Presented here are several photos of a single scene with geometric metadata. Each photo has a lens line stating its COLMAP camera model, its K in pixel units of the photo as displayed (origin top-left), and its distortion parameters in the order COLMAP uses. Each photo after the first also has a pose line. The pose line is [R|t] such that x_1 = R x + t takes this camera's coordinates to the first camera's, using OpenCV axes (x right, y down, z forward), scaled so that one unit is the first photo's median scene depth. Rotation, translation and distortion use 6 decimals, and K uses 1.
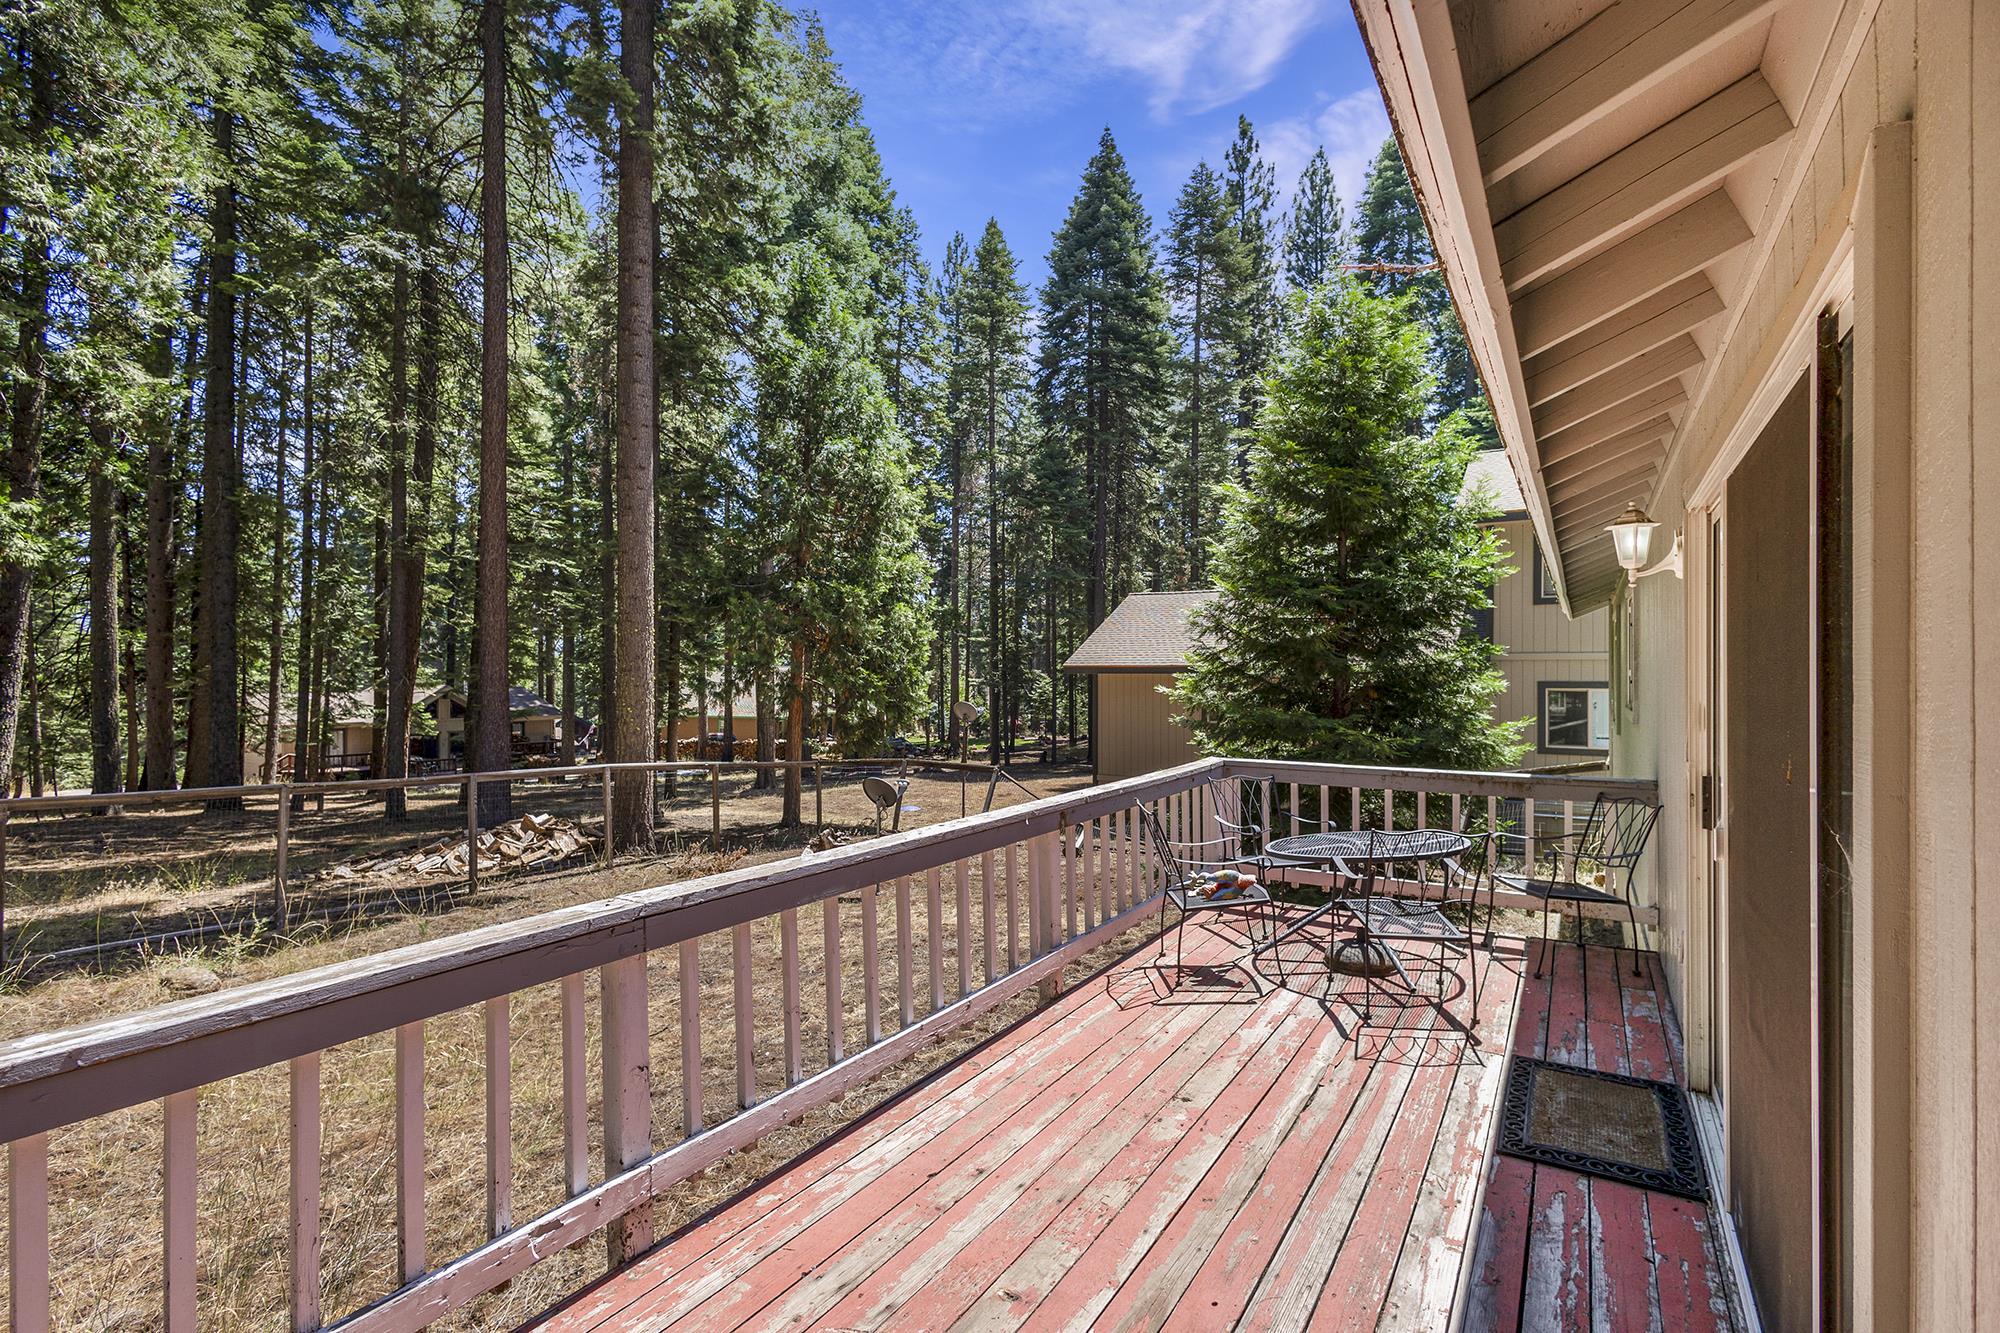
lens RADIAL K [[947.1, 0, 989.6], [0, 947.1, 671.0], [0, 0, 1]] dist [0.012520, -0.001532]
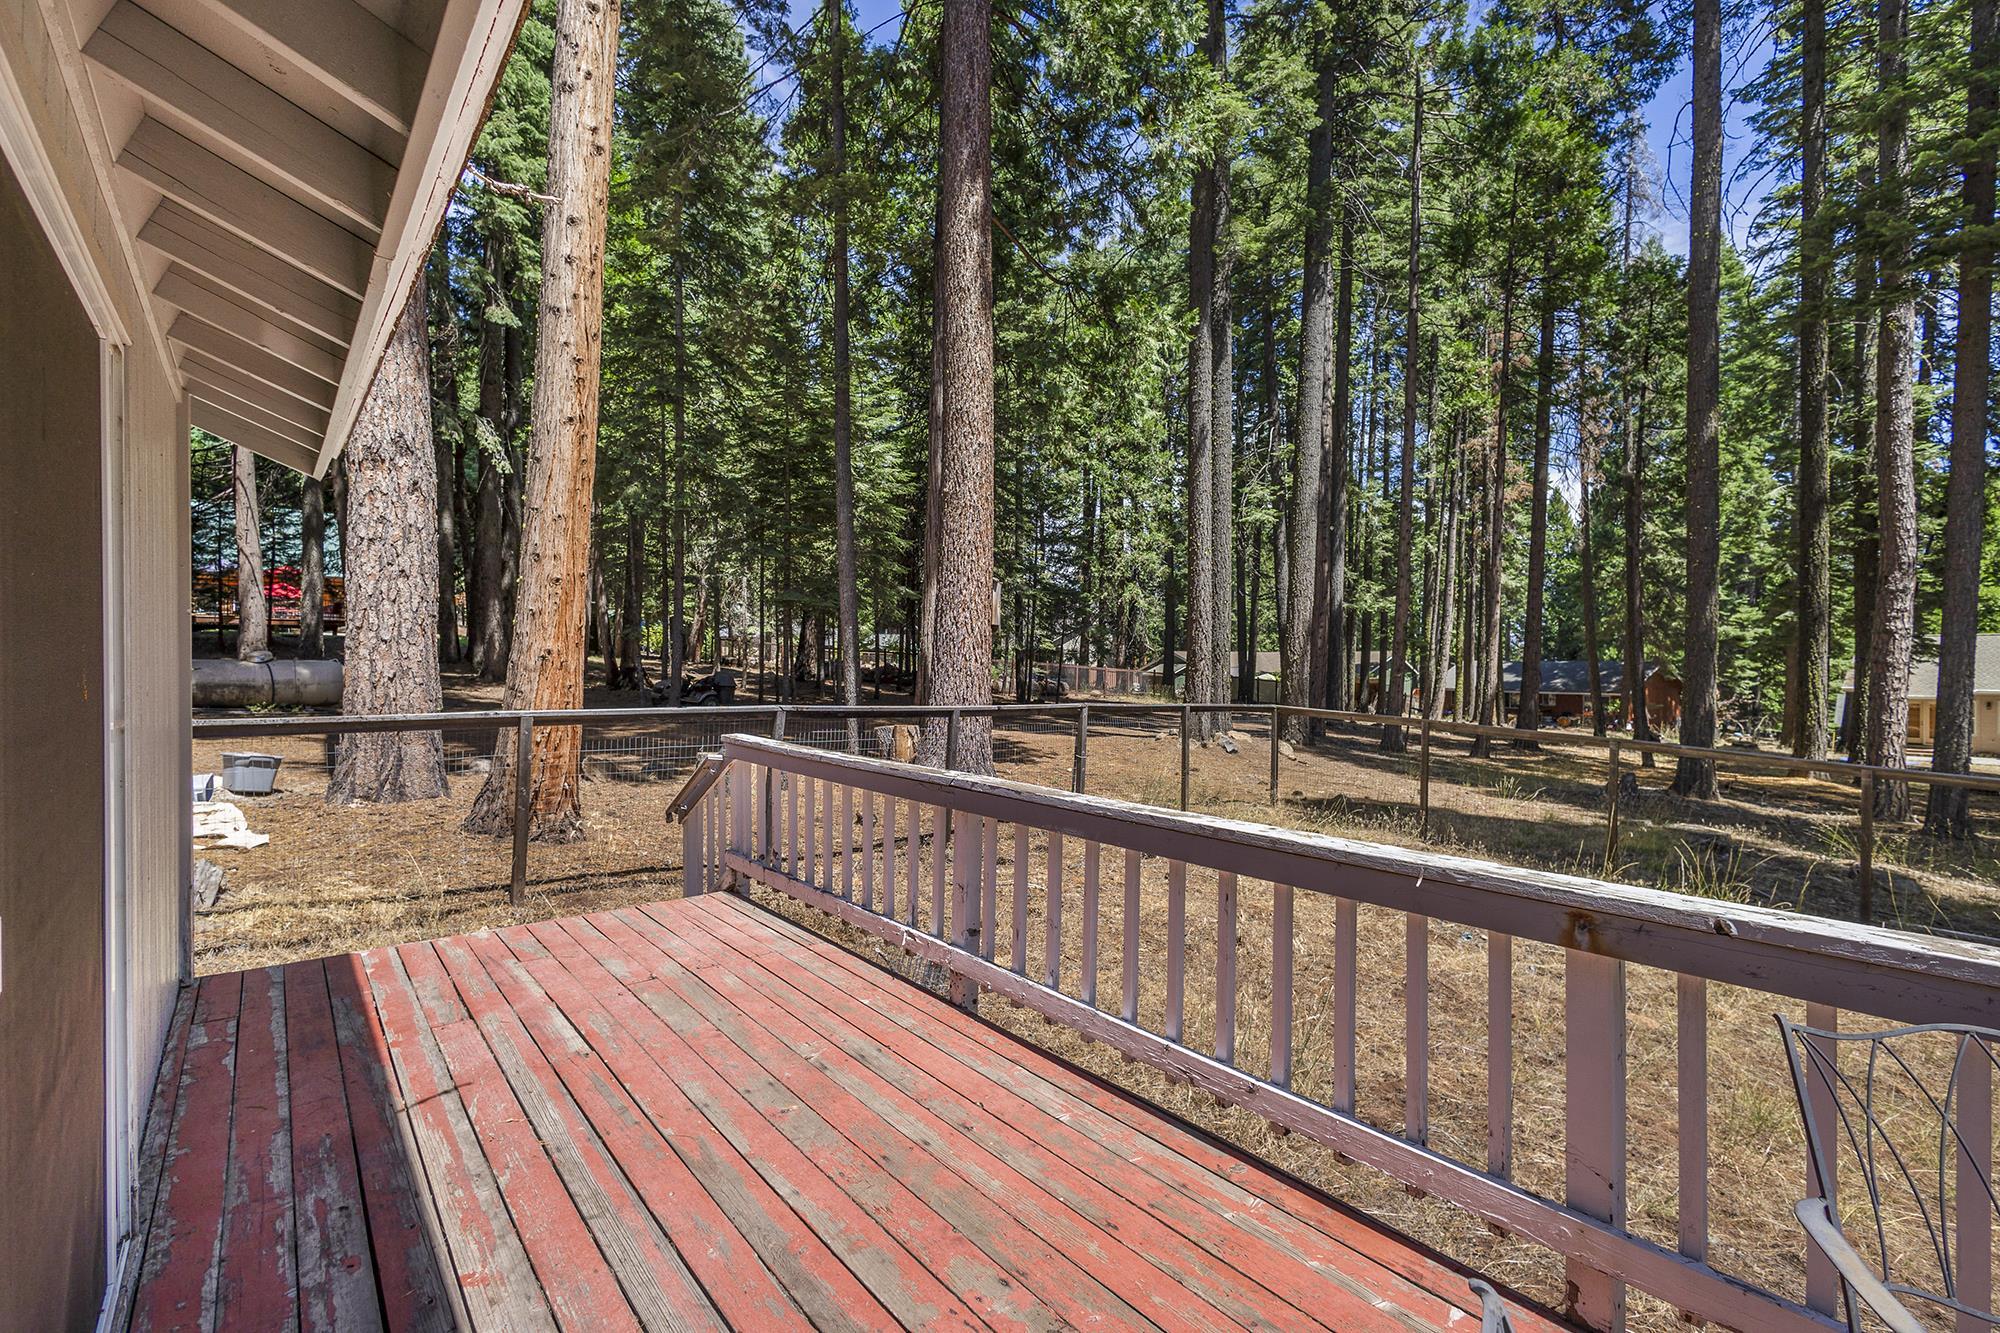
lens RADIAL K [[947.1, 0, 992.6], [0, 947.1, 660.1], [0, 0, 1]] dist [0.012520, -0.001532]
pose [[-0.349830, 0.020454, -0.936590, 0.228960], [0.007977, 0.999790, 0.018854, 0.006492], [0.936779, -0.000875, -0.349920, 0.351775]]
